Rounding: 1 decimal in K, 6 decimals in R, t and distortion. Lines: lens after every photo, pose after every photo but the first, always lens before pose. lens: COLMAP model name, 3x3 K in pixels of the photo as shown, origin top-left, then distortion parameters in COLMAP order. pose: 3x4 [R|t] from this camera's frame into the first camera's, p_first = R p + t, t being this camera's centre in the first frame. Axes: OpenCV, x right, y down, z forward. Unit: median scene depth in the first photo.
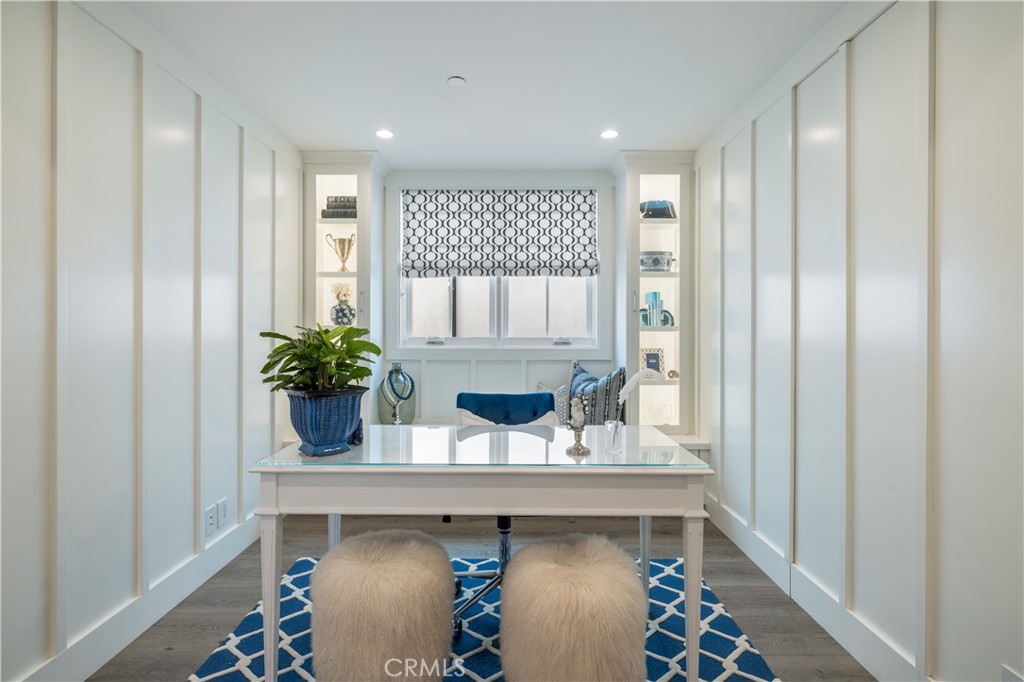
lens RADIAL K [[485.4, 0, 504.9], [0, 485.4, 332.6], [0, 0, 1]] dist [-0.005558, 0.000318]
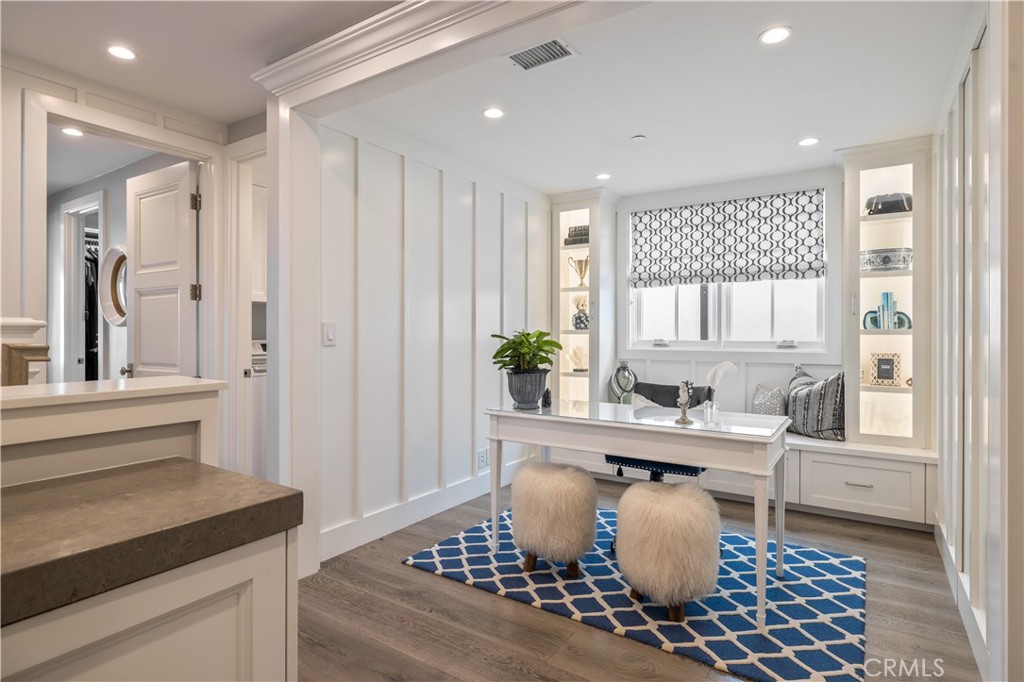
lens RADIAL K [[561.6, 0, 513.5], [0, 561.6, 338.3], [0, 0, 1]] dist [-0.001835, 0.000092]
pose [[0.837054, 0.004154, -0.547105, 0.302205], [-0.002648, 0.999990, 0.003540, 0.002127], [0.547114, -0.001514, 0.837057, -0.291313]]
